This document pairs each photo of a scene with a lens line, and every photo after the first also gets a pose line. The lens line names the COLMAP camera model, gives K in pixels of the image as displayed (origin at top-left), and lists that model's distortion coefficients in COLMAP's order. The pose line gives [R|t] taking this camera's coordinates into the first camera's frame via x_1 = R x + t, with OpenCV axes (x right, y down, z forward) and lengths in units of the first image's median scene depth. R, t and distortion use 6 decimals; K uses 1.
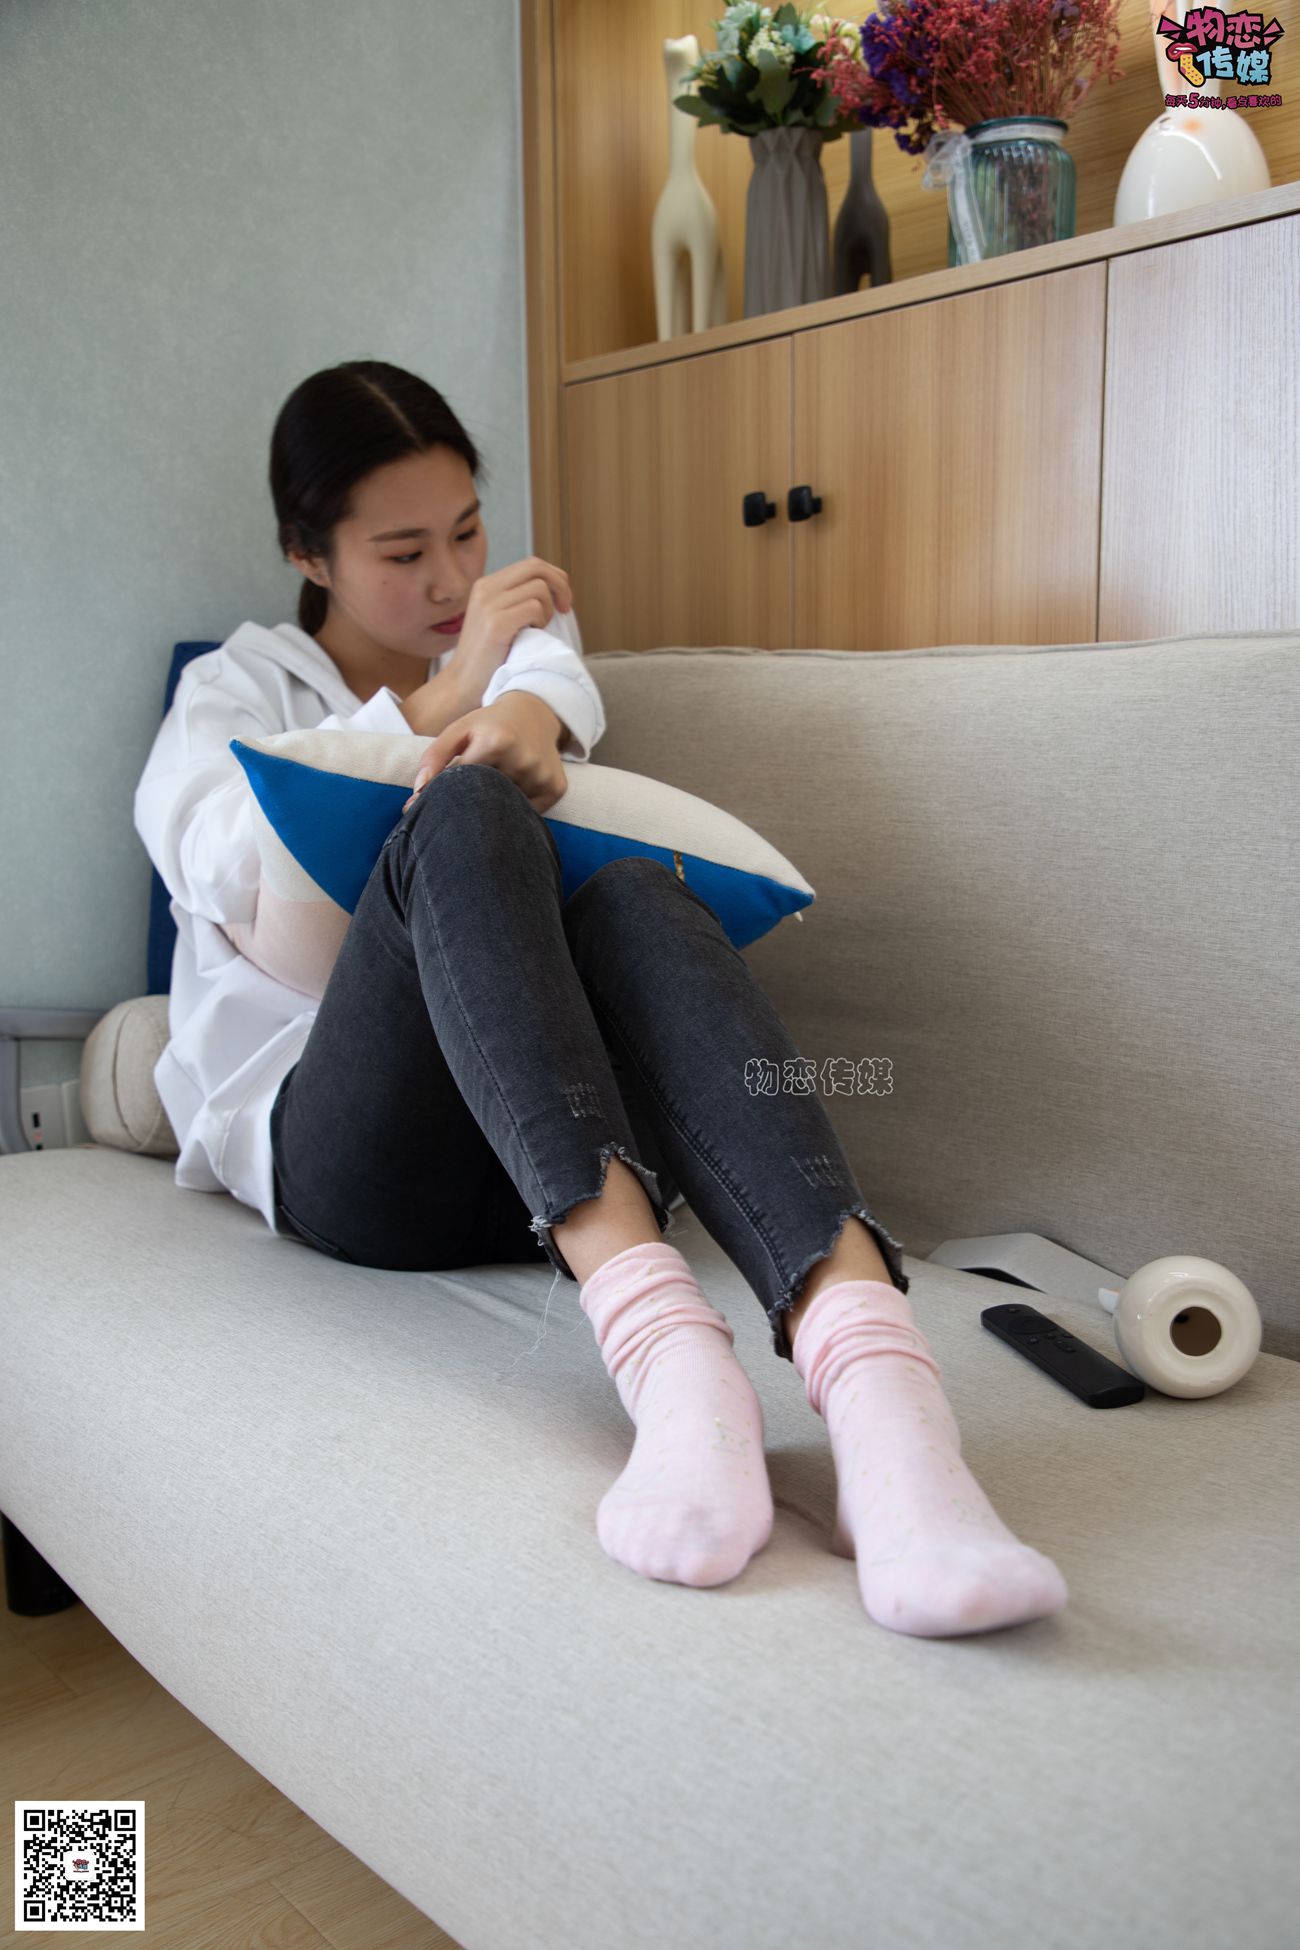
lens RADIAL K [[1884.5, 0, 651.9], [0, 1884.5, 1009.1], [0, 0, 1]] dist [0.035062, 0.009269]
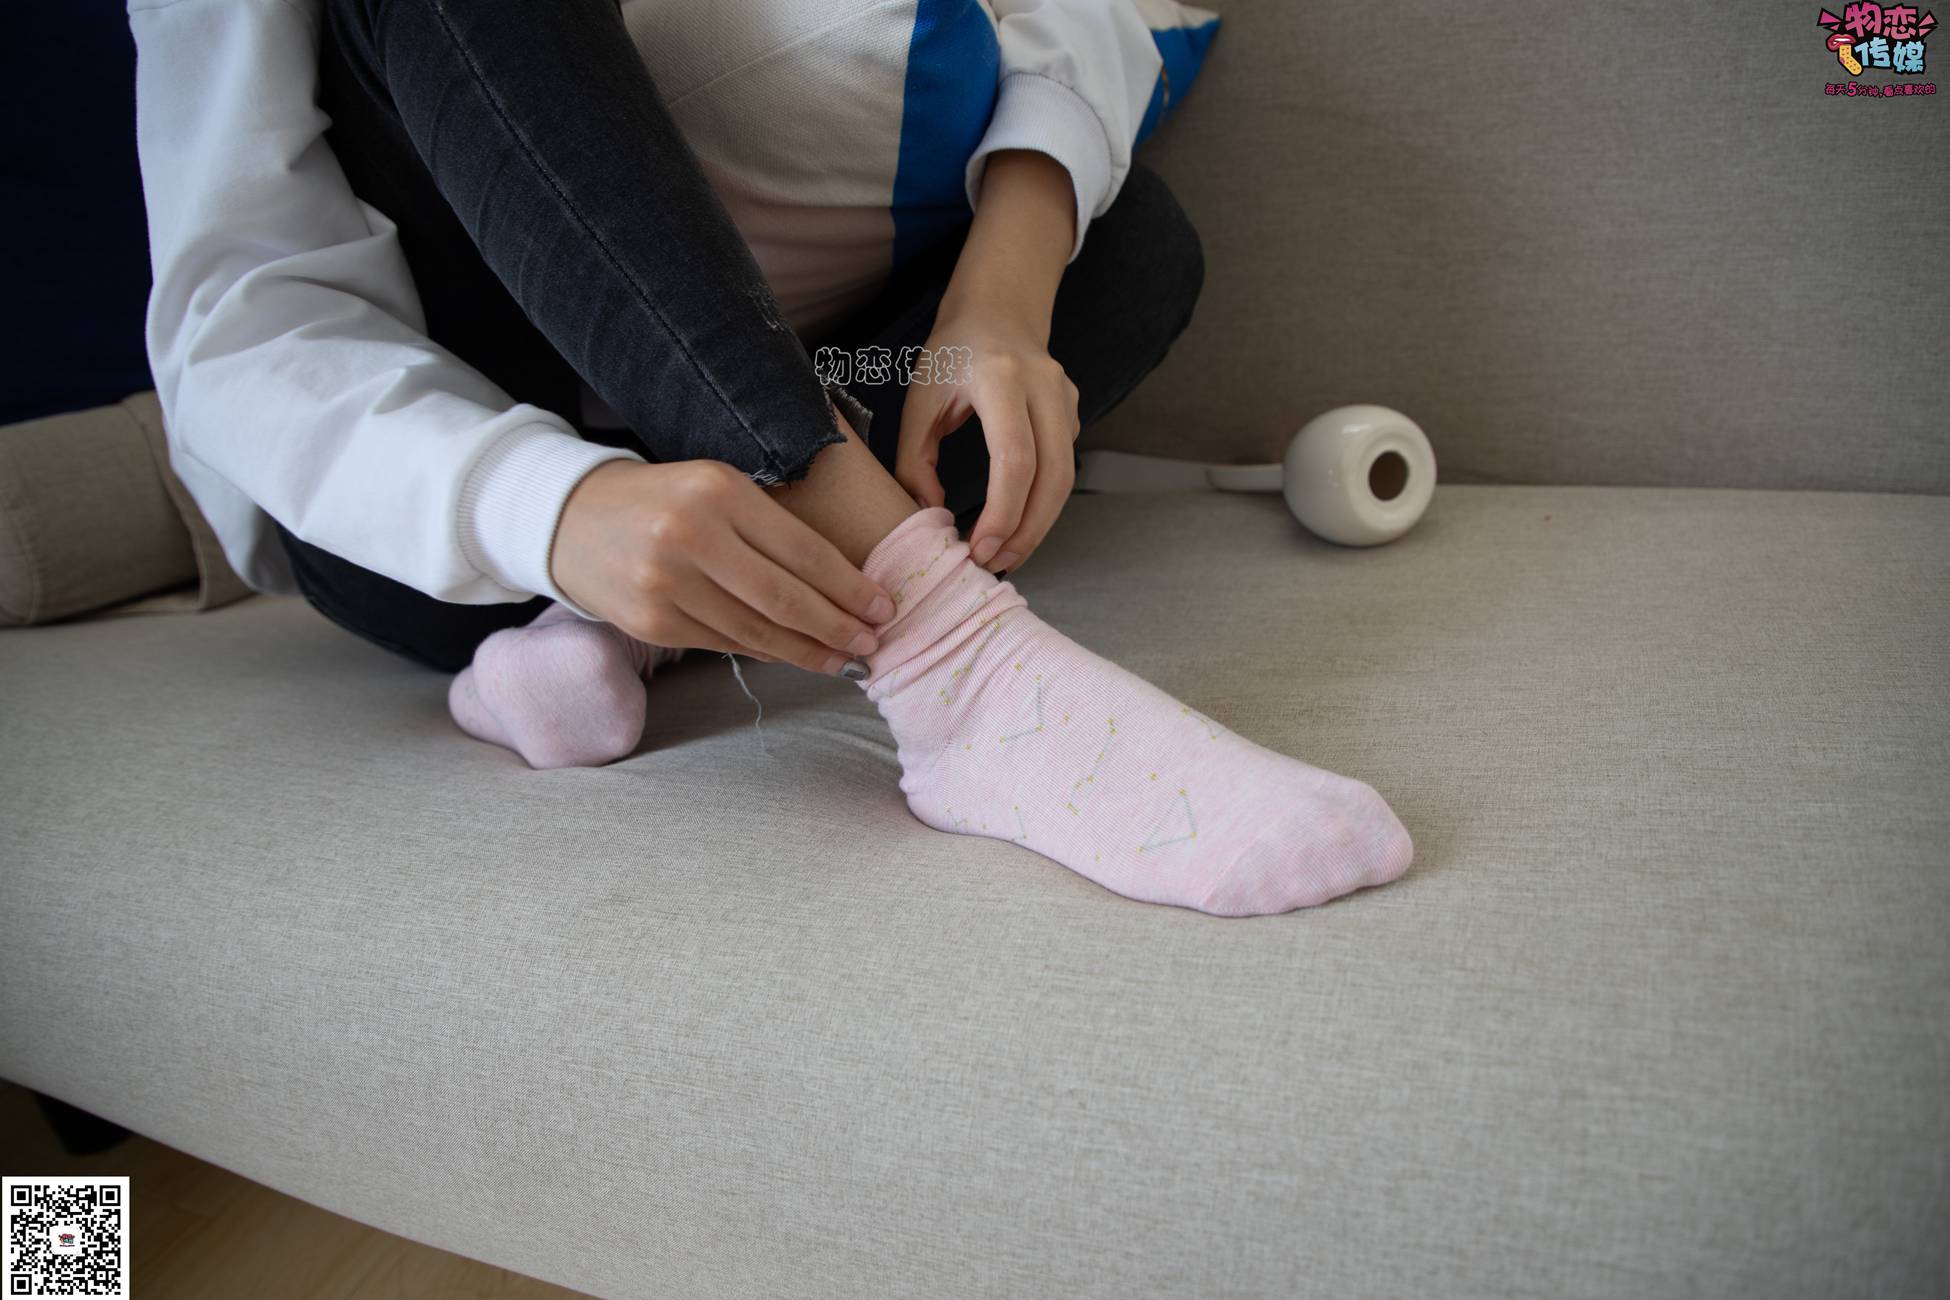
lens RADIAL K [[1335.3, 0, 985.8], [0, 1335.3, 648.7], [0, 0, 1]] dist [-0.069508, 0.032884]
pose [[0.871336, -0.291941, 0.394391, -0.179804], [0.193846, 0.943174, 0.269899, 0.025142], [-0.450774, -0.158722, 0.878414, 0.429058]]
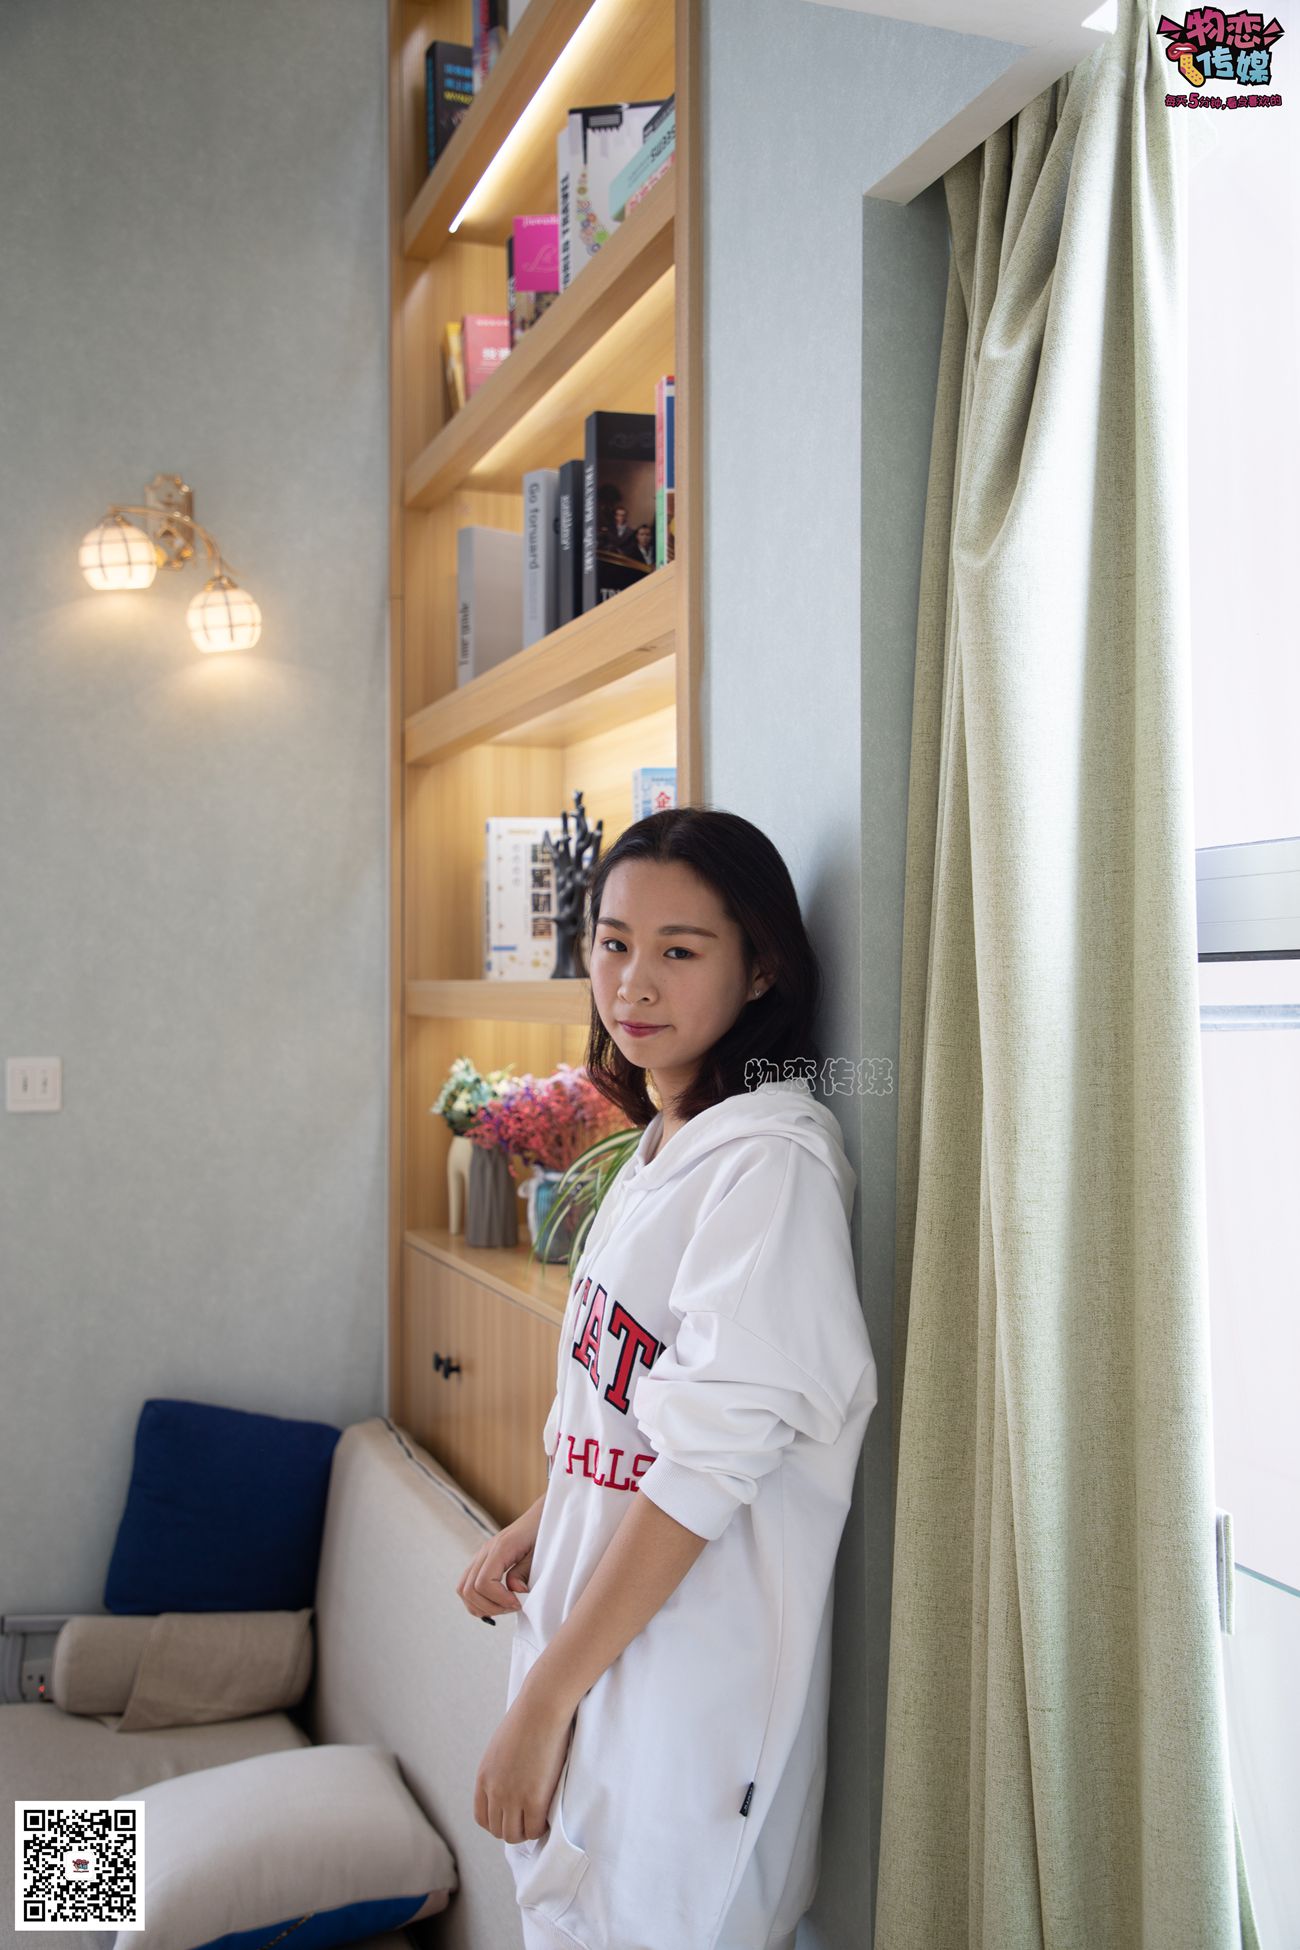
lens RADIAL K [[1863.3, 0, 640.9], [0, 1863.3, 990.4], [0, 0, 1]] dist [0.044355, 0.007068]
pose [[0.948739, 0.010946, -0.315872, 1.134223], [-0.060162, 0.987381, -0.146486, -0.527275], [0.310283, 0.157981, 0.937425, -0.909446]]
